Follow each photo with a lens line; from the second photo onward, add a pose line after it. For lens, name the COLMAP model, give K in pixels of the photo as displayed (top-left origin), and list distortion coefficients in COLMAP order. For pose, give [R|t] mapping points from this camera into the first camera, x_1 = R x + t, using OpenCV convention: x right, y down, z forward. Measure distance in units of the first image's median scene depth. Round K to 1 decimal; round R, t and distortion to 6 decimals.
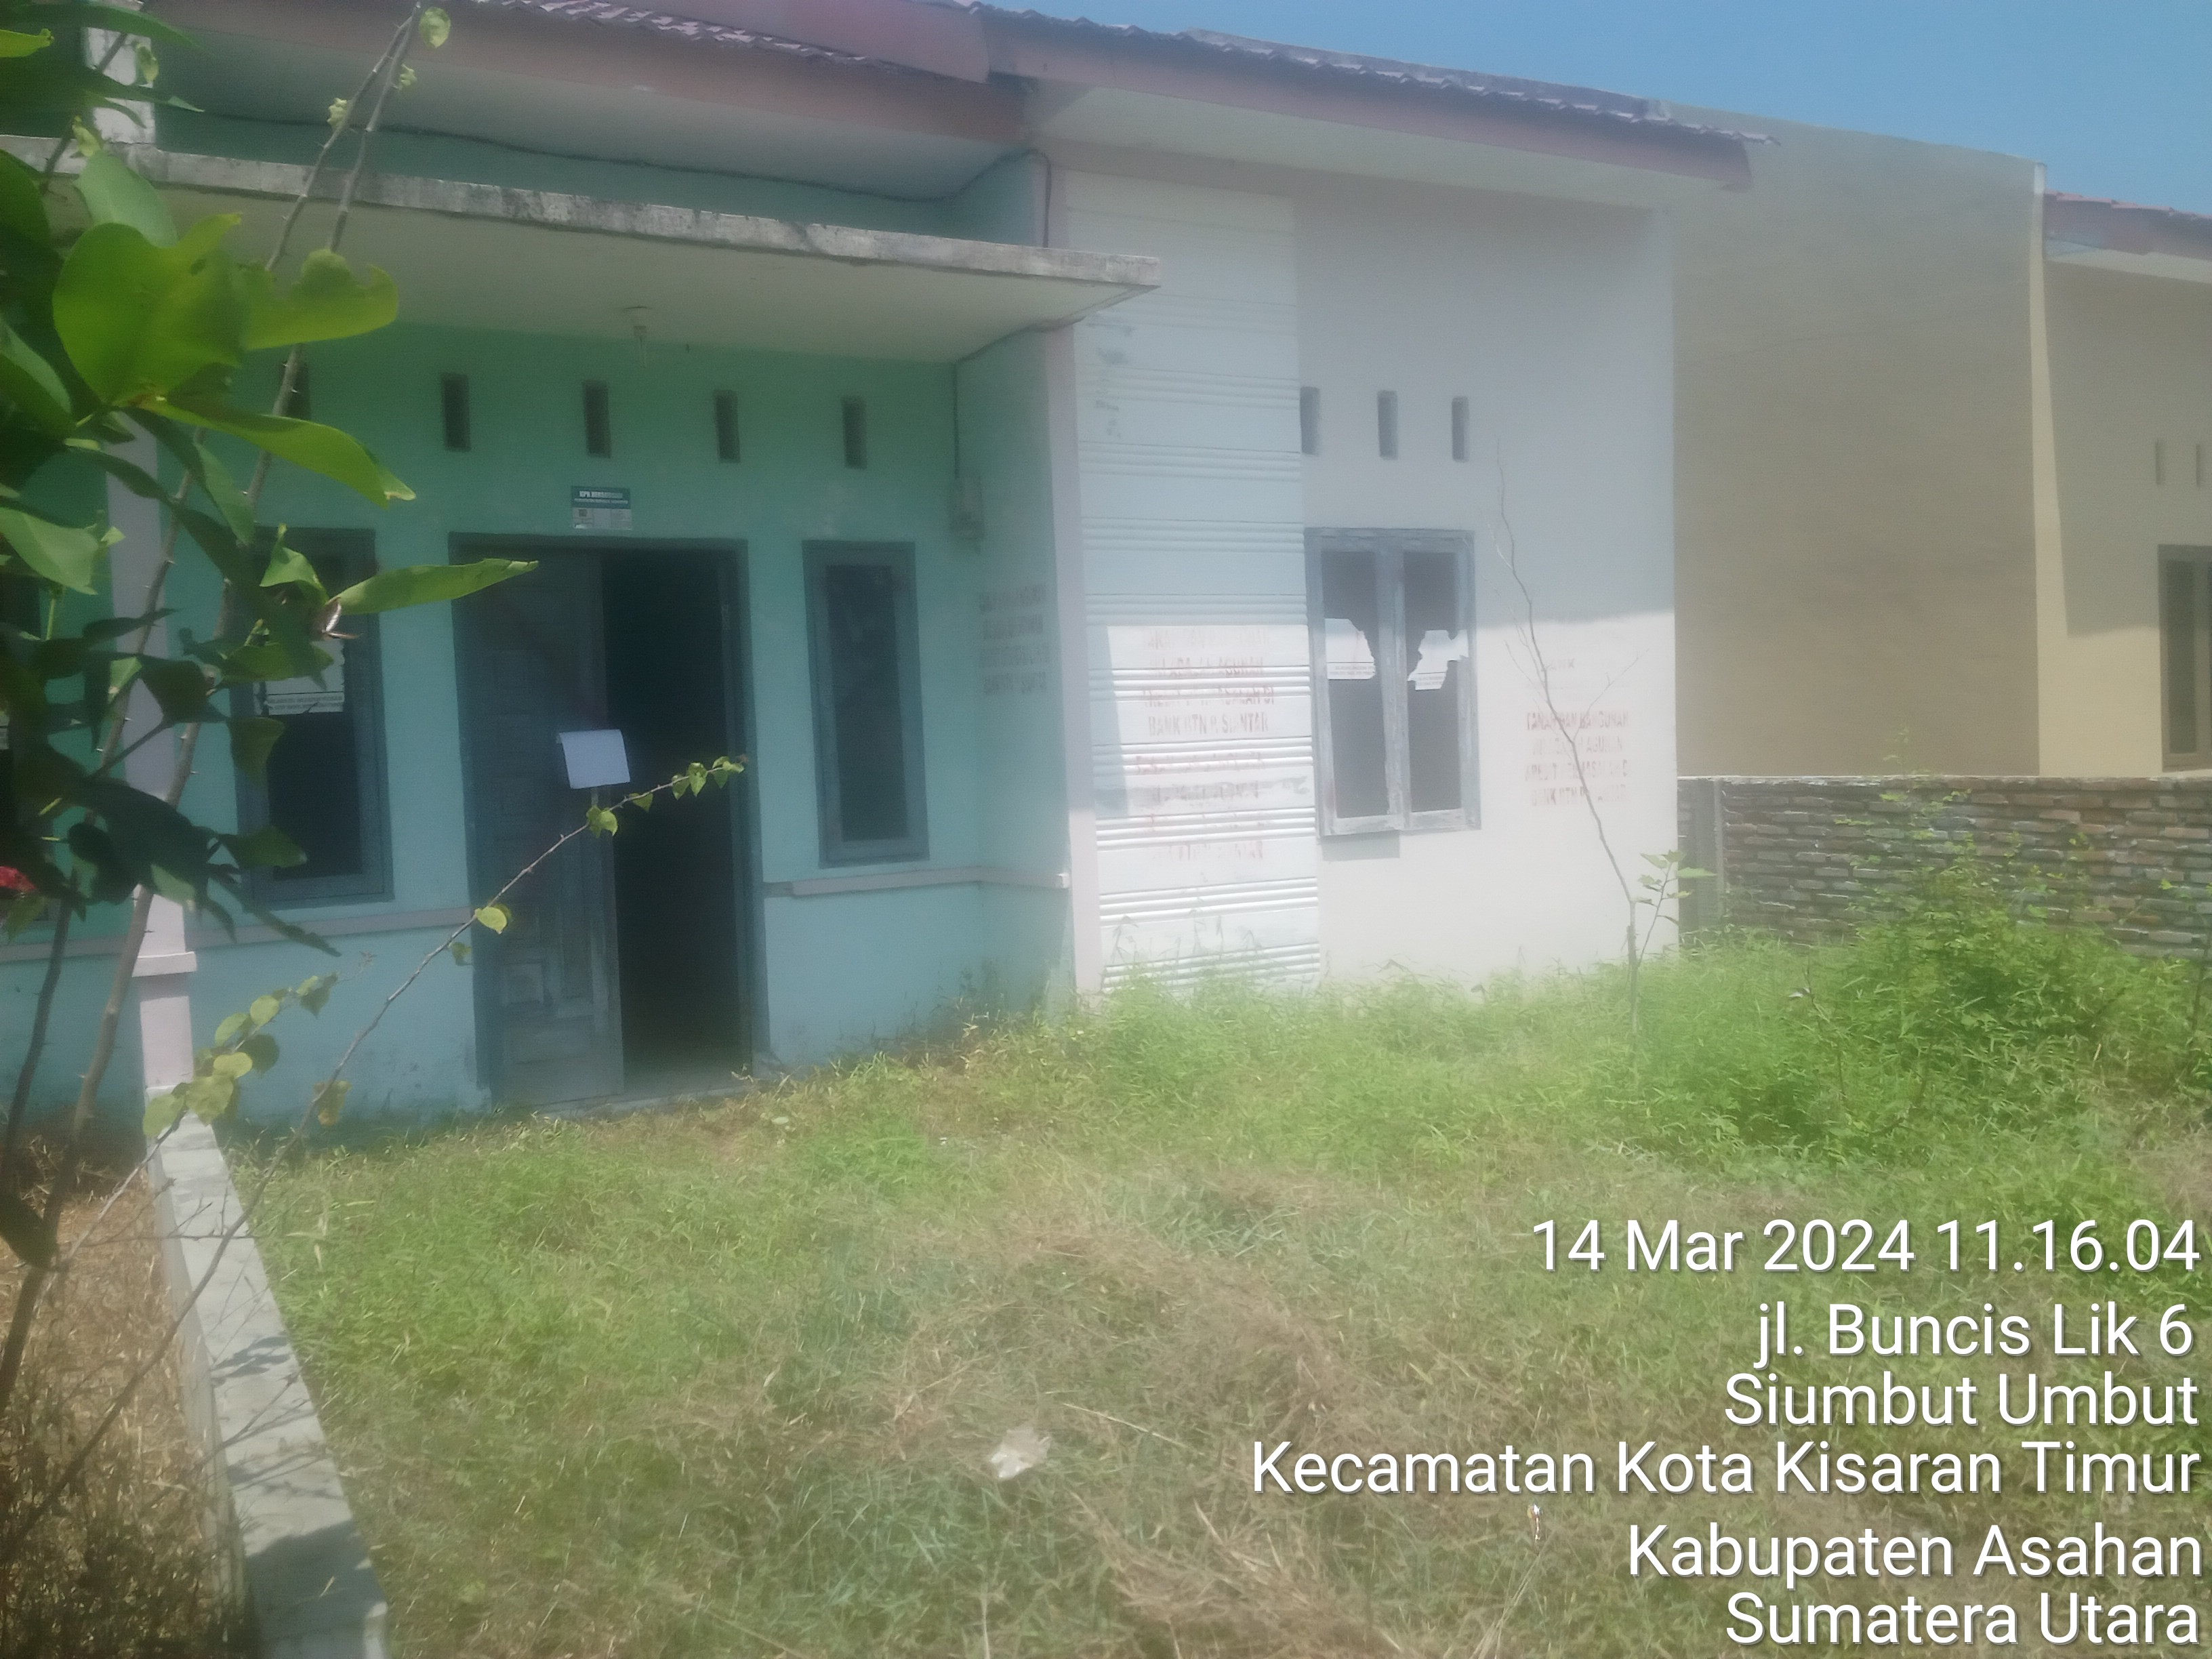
lens RADIAL K [[1854.7, 0, 1115.1], [0, 1854.7, 808.8], [0, 0, 1]] dist [0.059220, -0.094658]
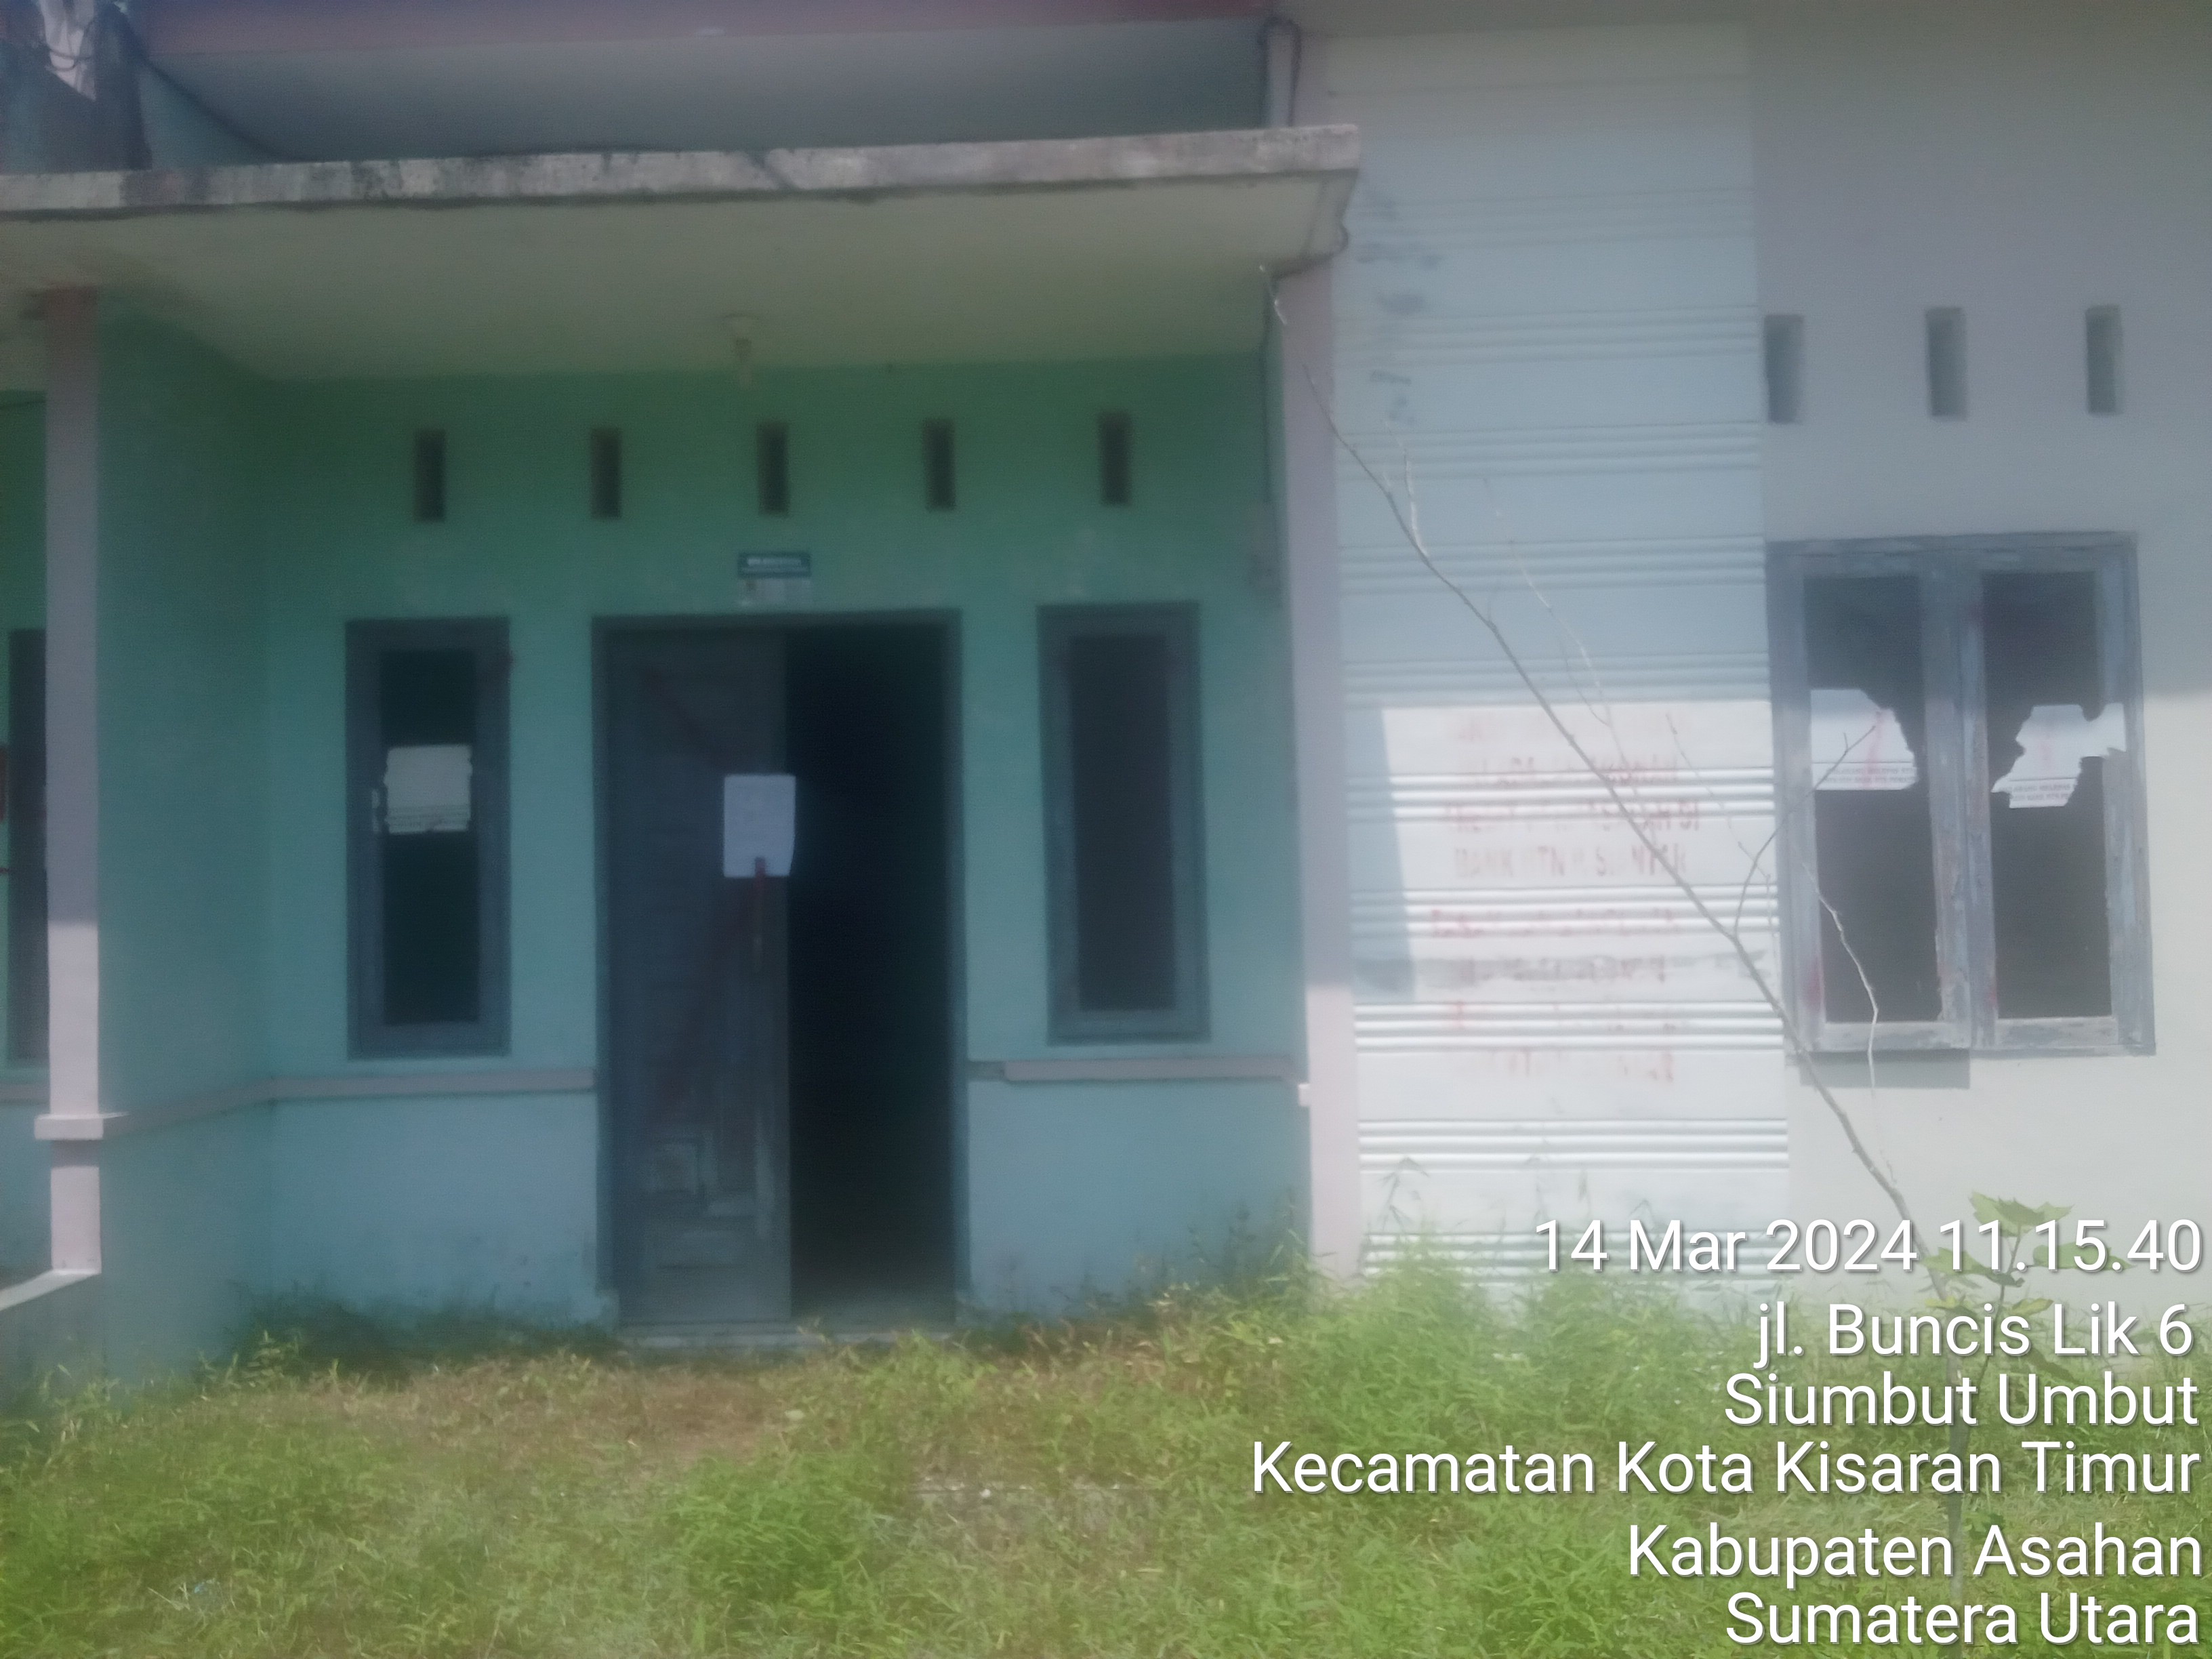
lens RADIAL K [[1854.7, 0, 1106.4], [0, 1854.7, 803.7], [0, 0, 1]] dist [0.059220, -0.094658]
pose [[0.844437, 0.003600, -0.535643, 0.259050], [-0.034948, 0.998217, -0.048387, -0.029456], [0.534514, 0.059579, 0.843057, 0.388786]]
